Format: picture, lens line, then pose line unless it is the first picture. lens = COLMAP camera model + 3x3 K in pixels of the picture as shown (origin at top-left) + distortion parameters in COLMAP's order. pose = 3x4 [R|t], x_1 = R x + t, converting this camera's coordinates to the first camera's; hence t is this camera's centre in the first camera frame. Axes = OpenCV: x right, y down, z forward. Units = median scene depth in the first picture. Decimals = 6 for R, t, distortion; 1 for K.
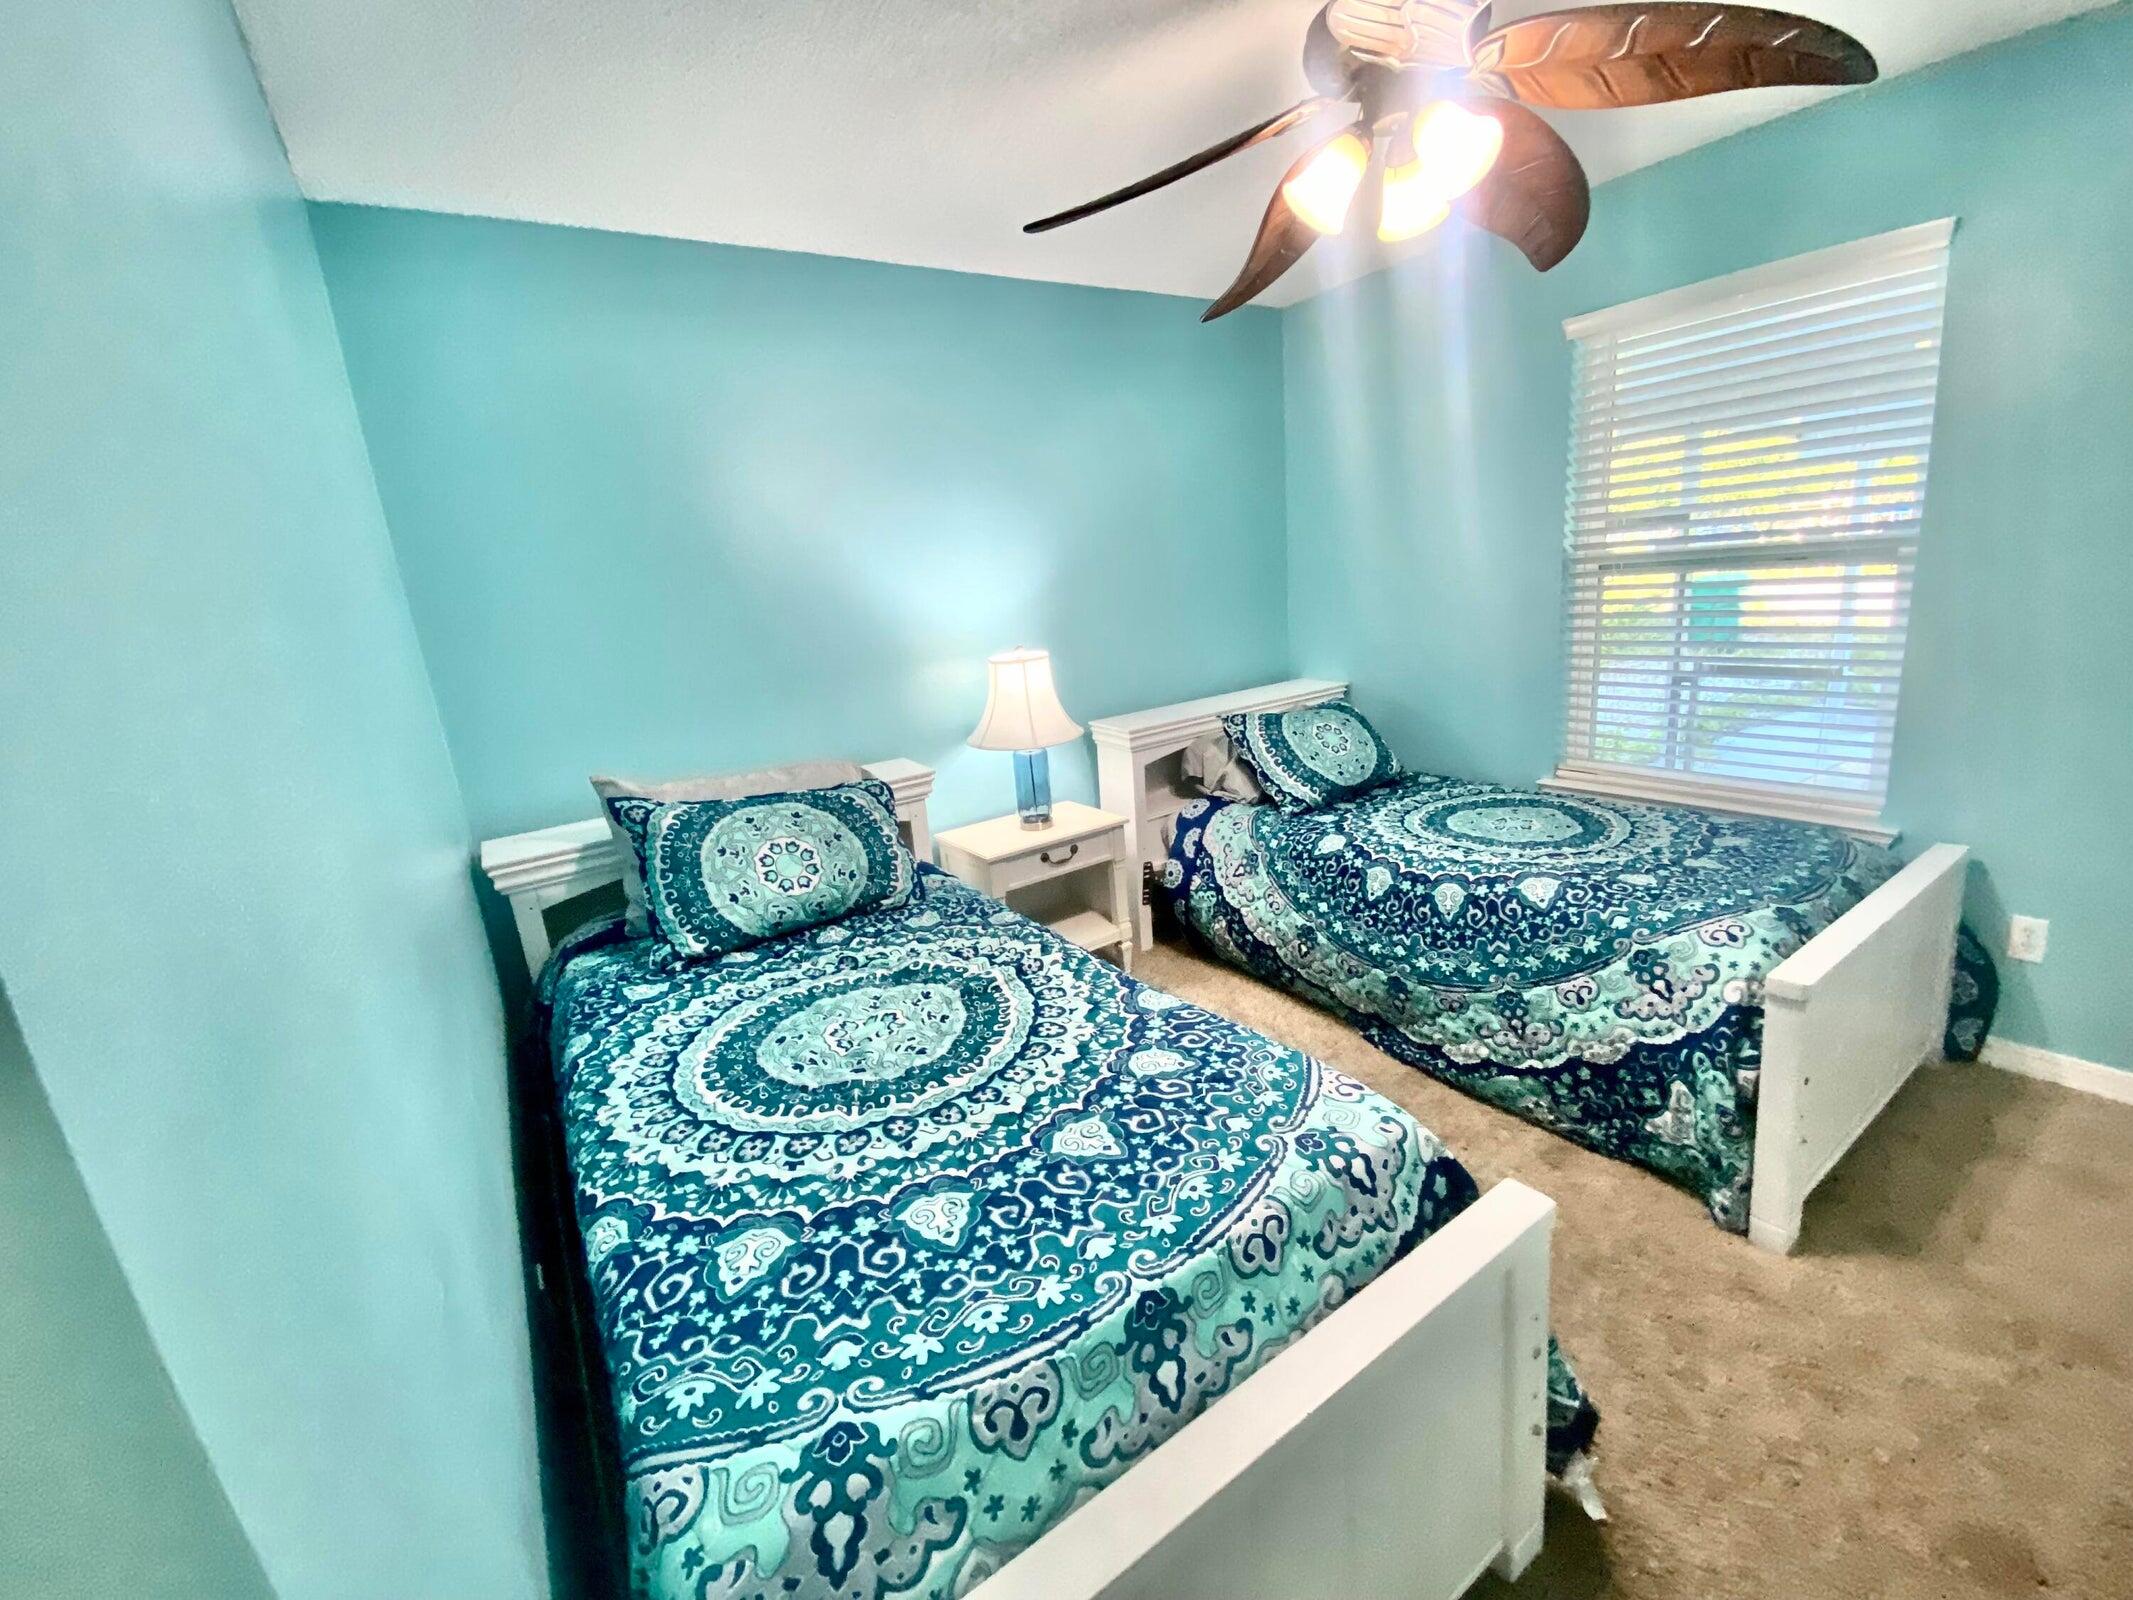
lens RADIAL K [[873.3, 0, 1068.2], [0, 873.3, 786.6], [0, 0, 1]] dist [0.000572, -0.013856]
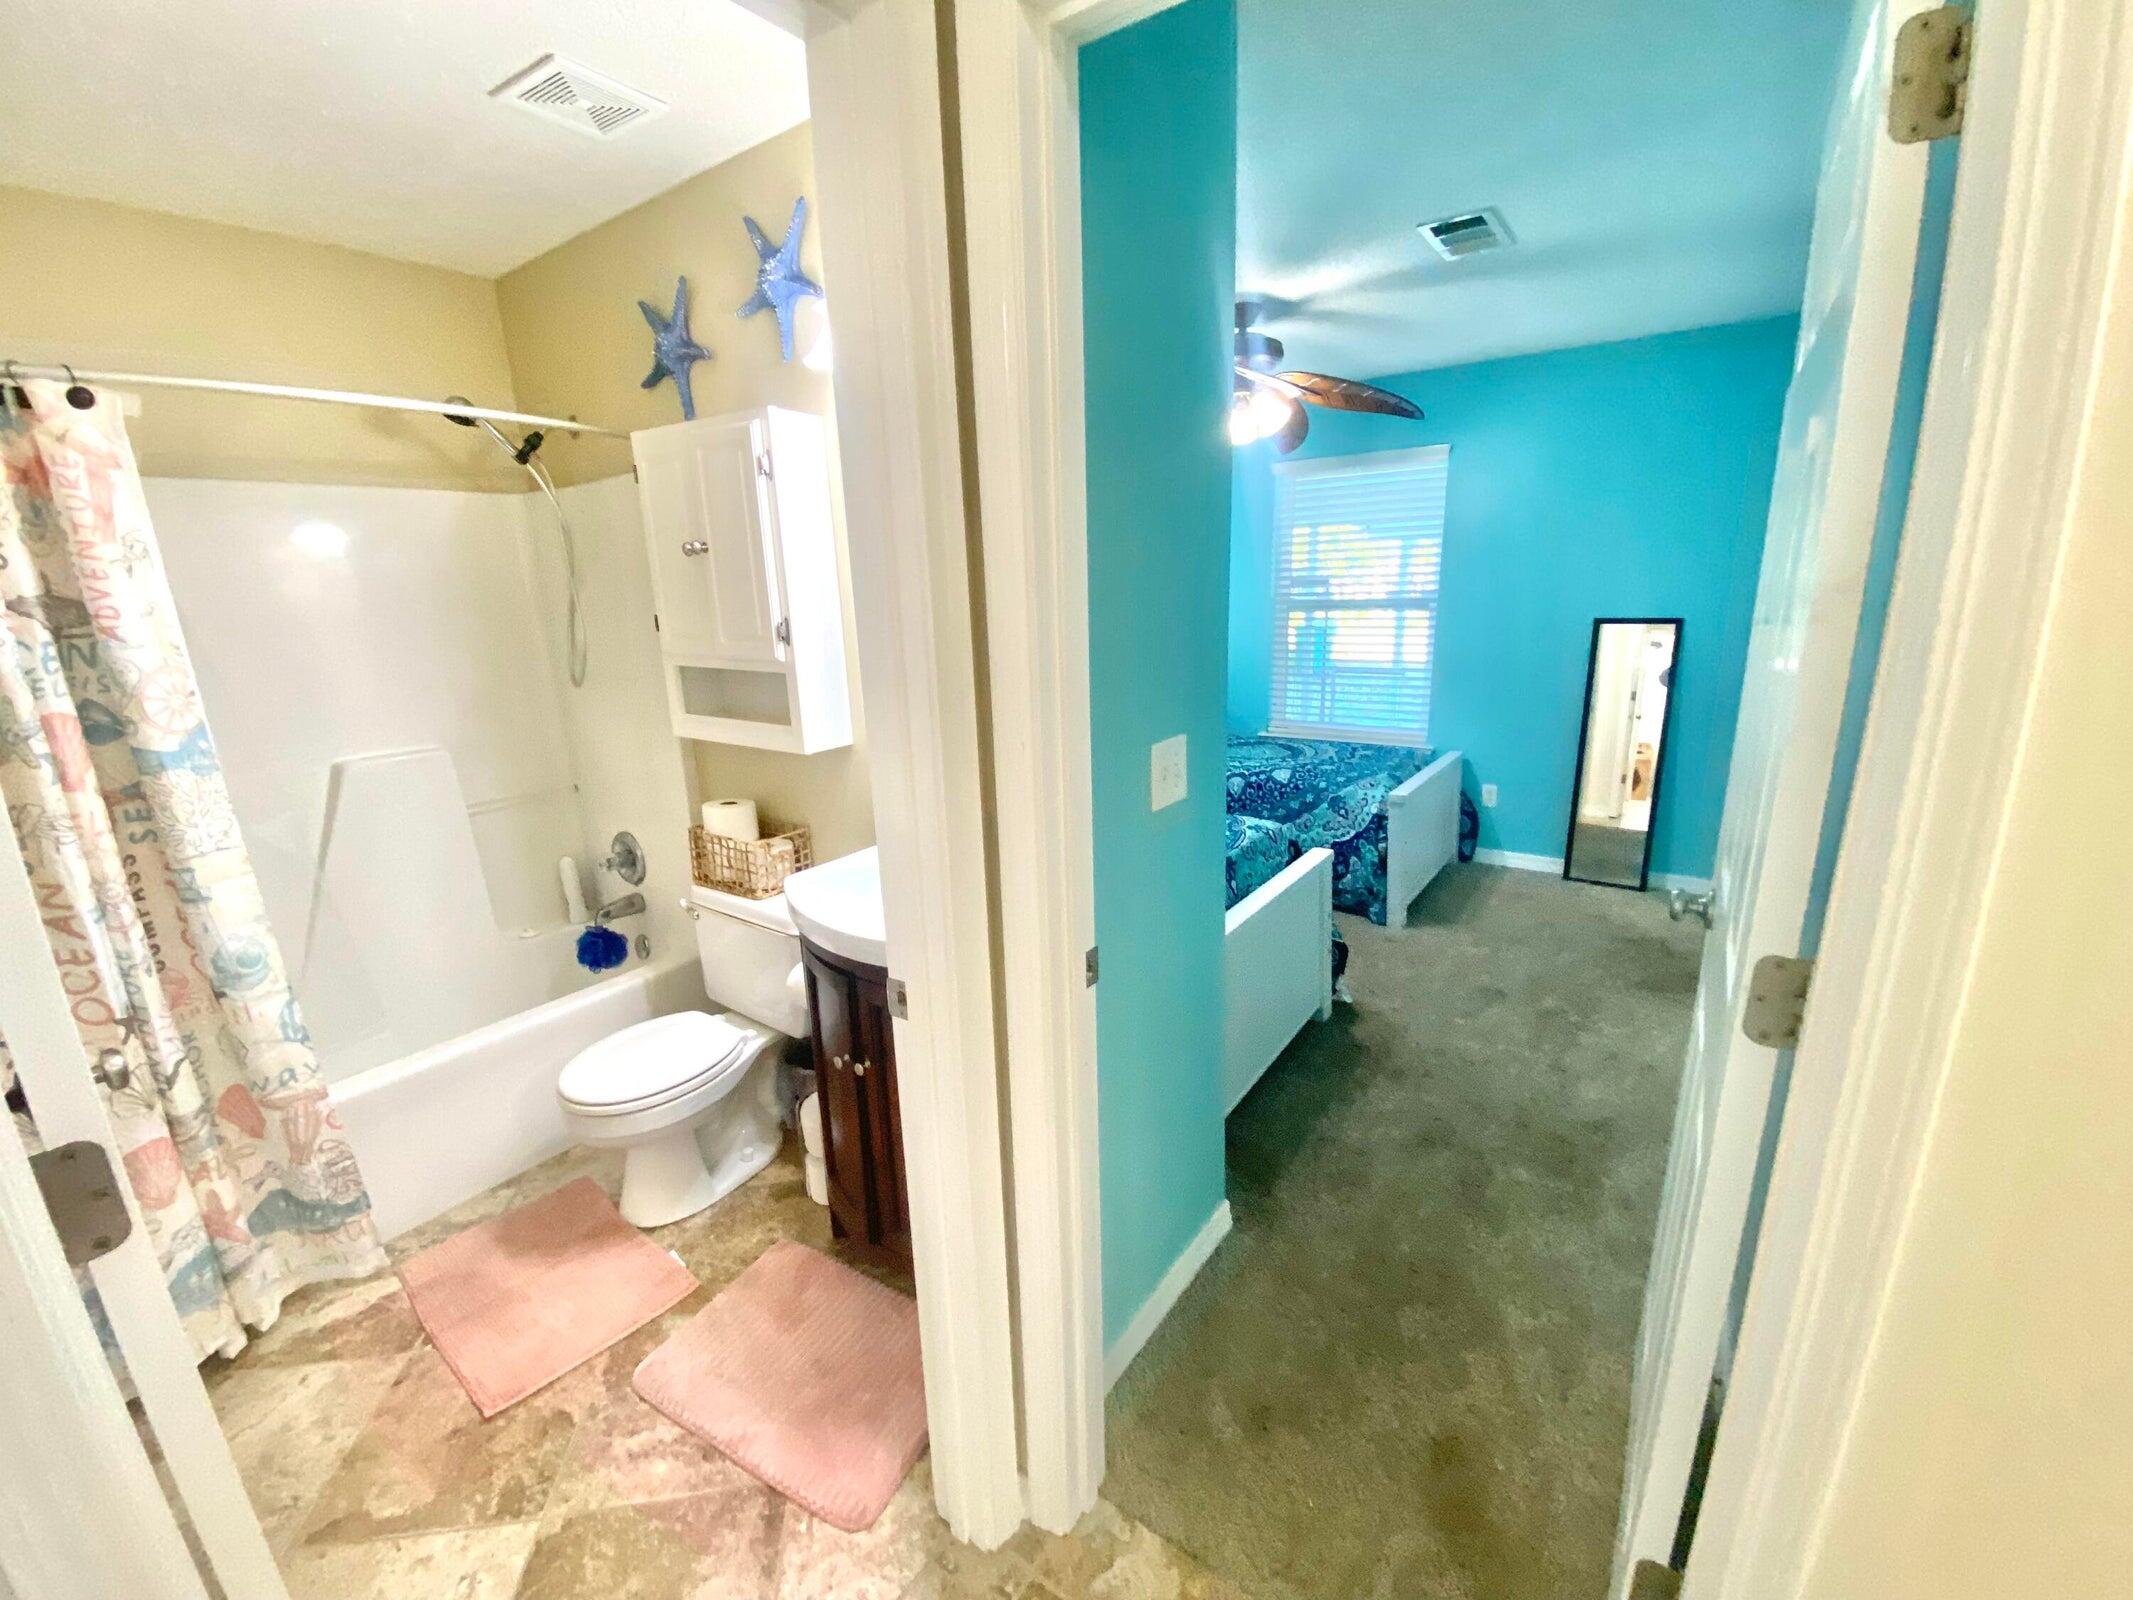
lens RADIAL K [[867.9, 0, 1044.3], [0, 867.9, 794.3], [0, 0, 1]] dist [-0.000793, -0.014216]
pose [[0.939240, -0.022834, 0.342502, -0.627812], [0.031023, 0.999348, -0.018448, 0.191899], [-0.341857, 0.027953, 0.939336, -0.625532]]
